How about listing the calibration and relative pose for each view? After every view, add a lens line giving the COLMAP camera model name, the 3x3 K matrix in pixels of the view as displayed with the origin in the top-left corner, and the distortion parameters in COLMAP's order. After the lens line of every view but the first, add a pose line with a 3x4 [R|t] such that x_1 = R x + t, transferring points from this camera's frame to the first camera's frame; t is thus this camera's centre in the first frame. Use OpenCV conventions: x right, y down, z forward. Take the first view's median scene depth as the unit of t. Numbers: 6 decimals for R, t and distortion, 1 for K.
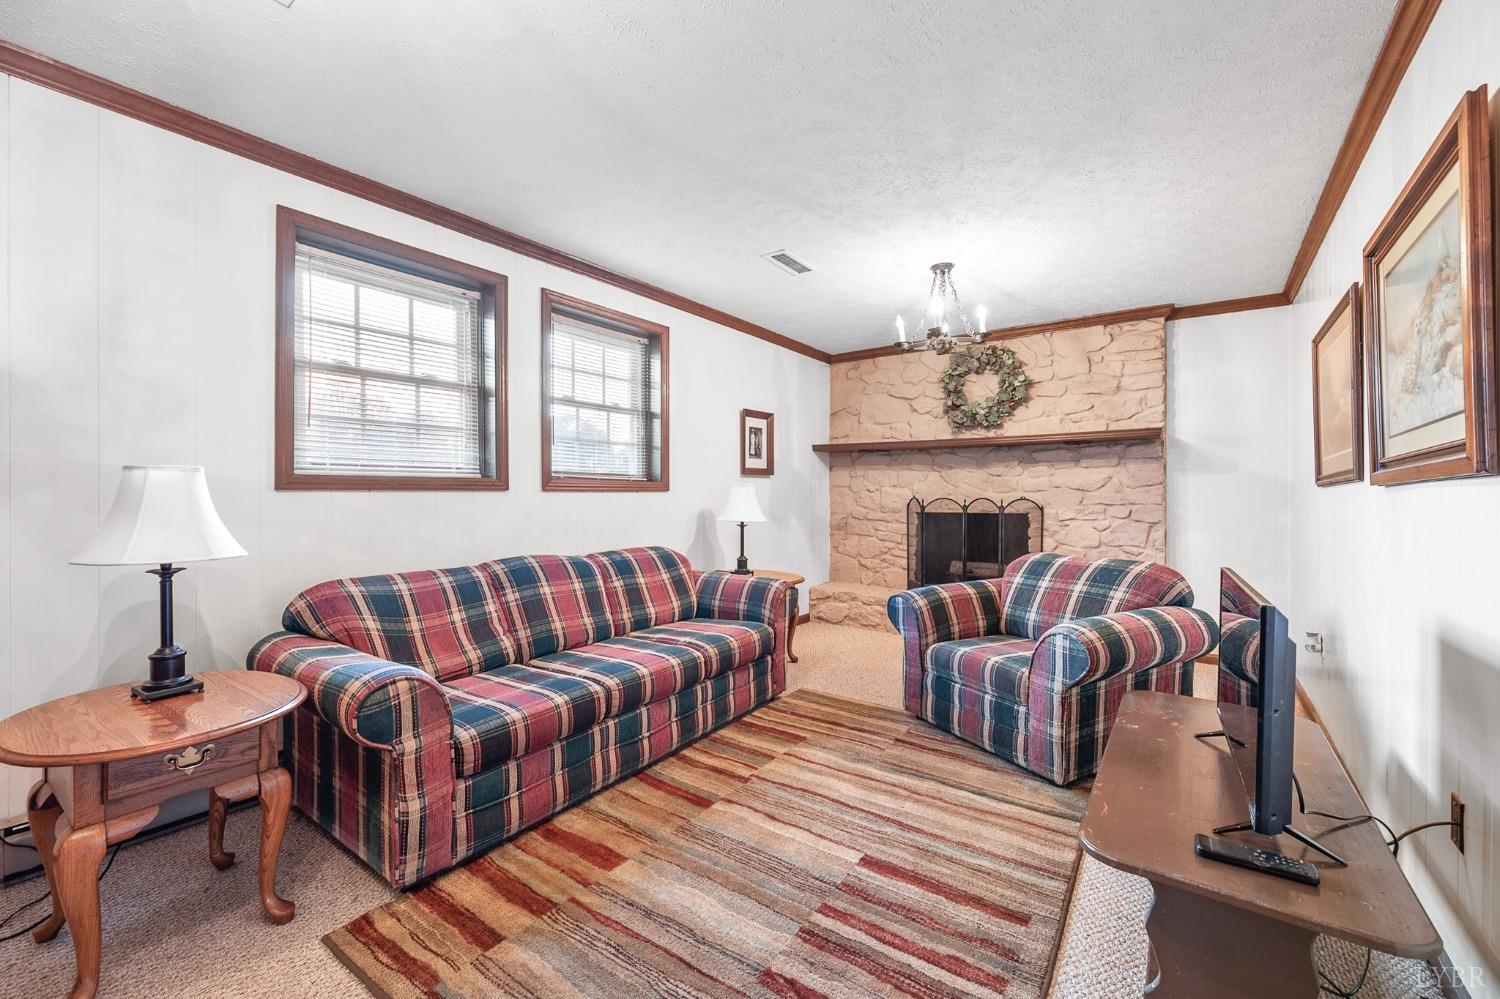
lens RADIAL K [[598.1, 0, 759.6], [0, 598.1, 493.4], [0, 0, 1]] dist [-0.002550, -0.000066]
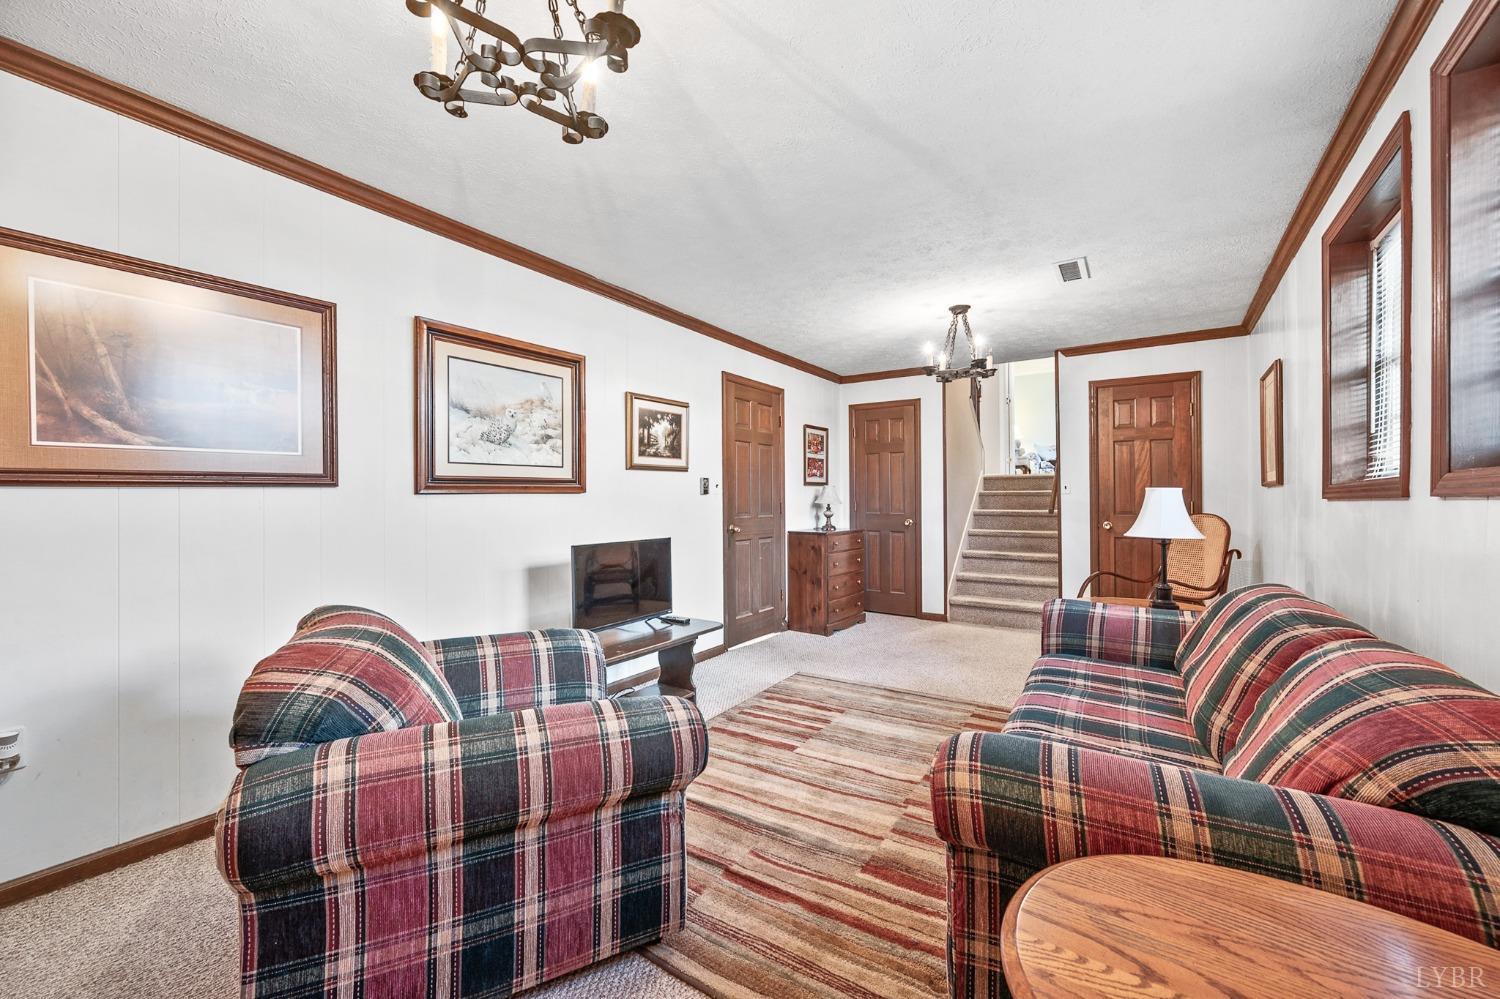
lens RADIAL K [[598.1, 0, 747.2], [0, 598.1, 499.6], [0, 0, 1]] dist [-0.002550, -0.000066]
pose [[-0.999519, -0.003532, -0.030797, 0.218576], [-0.003445, 0.999990, -0.002873, 0.001385], [0.030807, -0.002766, -0.999522, 1.600963]]
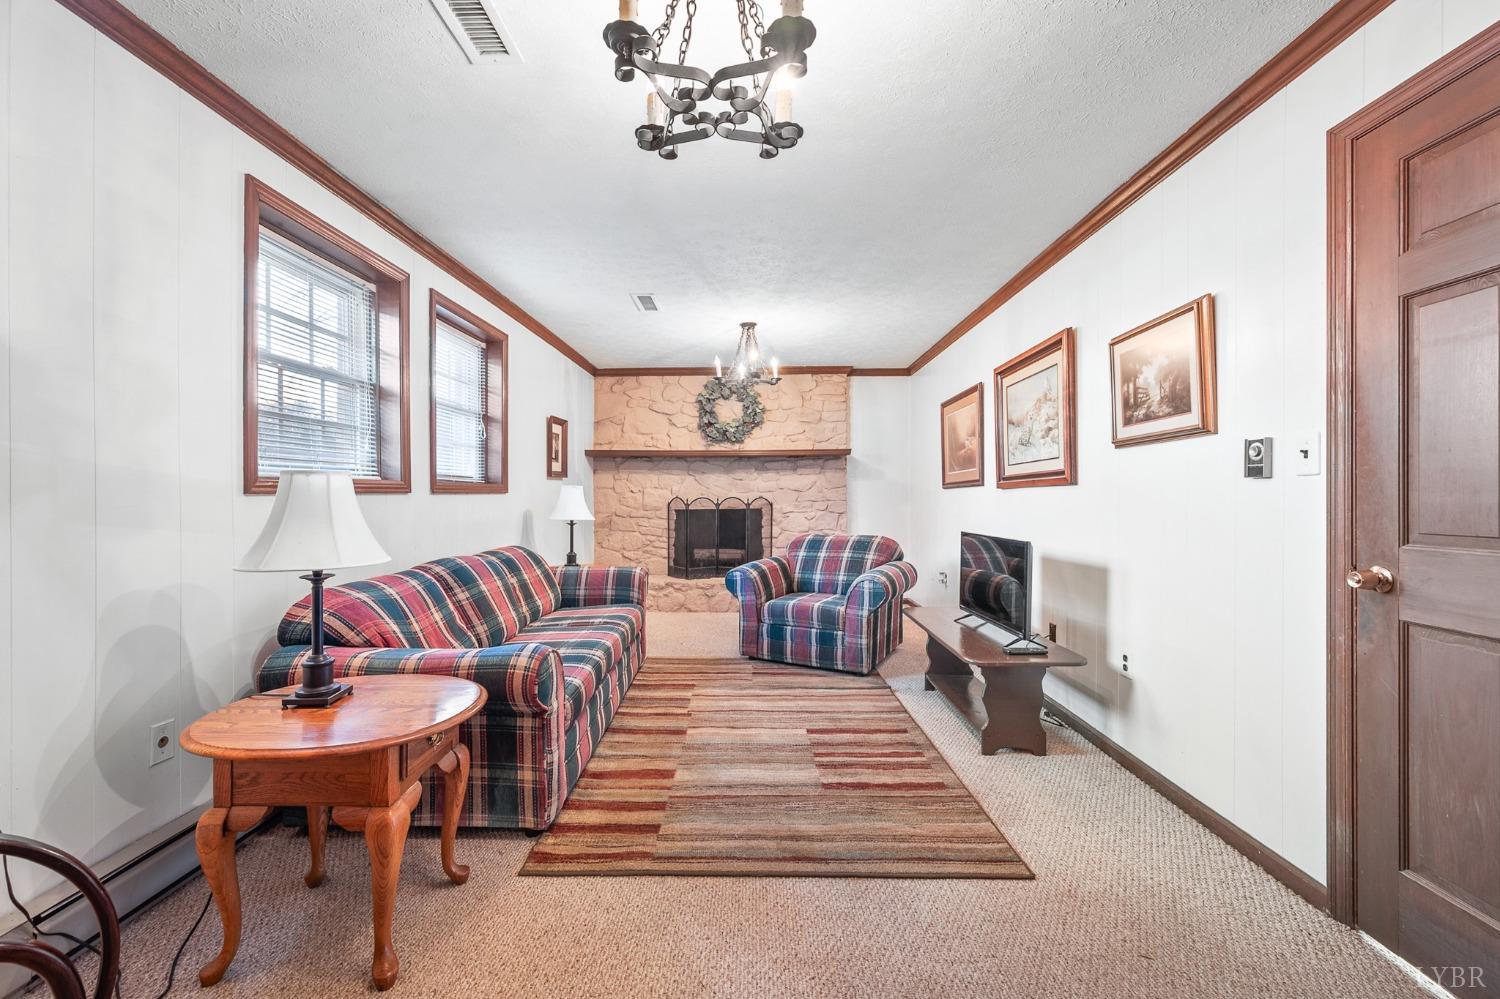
lens RADIAL K [[598.1, 0, 738.6], [0, 598.1, 497.1], [0, 0, 1]] dist [-0.002550, -0.000066]
pose [[0.829513, -0.008651, 0.558420, -0.540145], [0.005592, 0.999959, 0.007185, -0.002668], [-0.558459, -0.002838, 0.829527, -0.116286]]
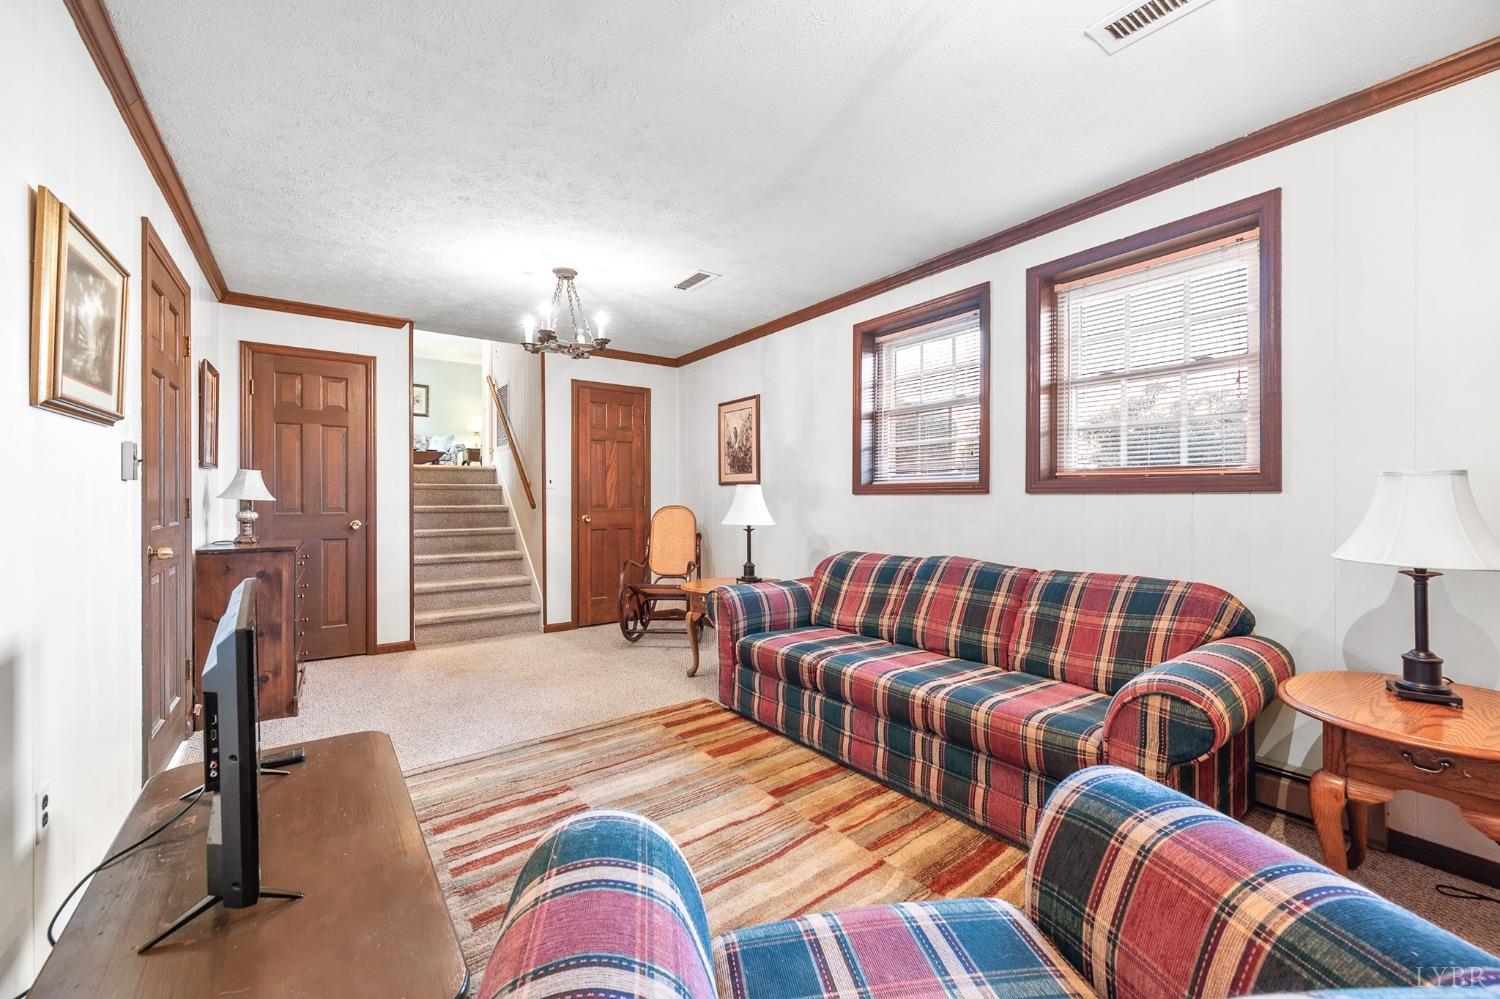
lens RADIAL K [[598.1, 0, 750.4], [0, 598.1, 497.2], [0, 0, 1]] dist [-0.002550, -0.000066]
pose [[-0.308774, -0.000276, -0.951135, 0.695297], [-0.000111, 1.000000, -0.000254, 0.002267], [0.951135, 0.000028, -0.308774, 0.970547]]
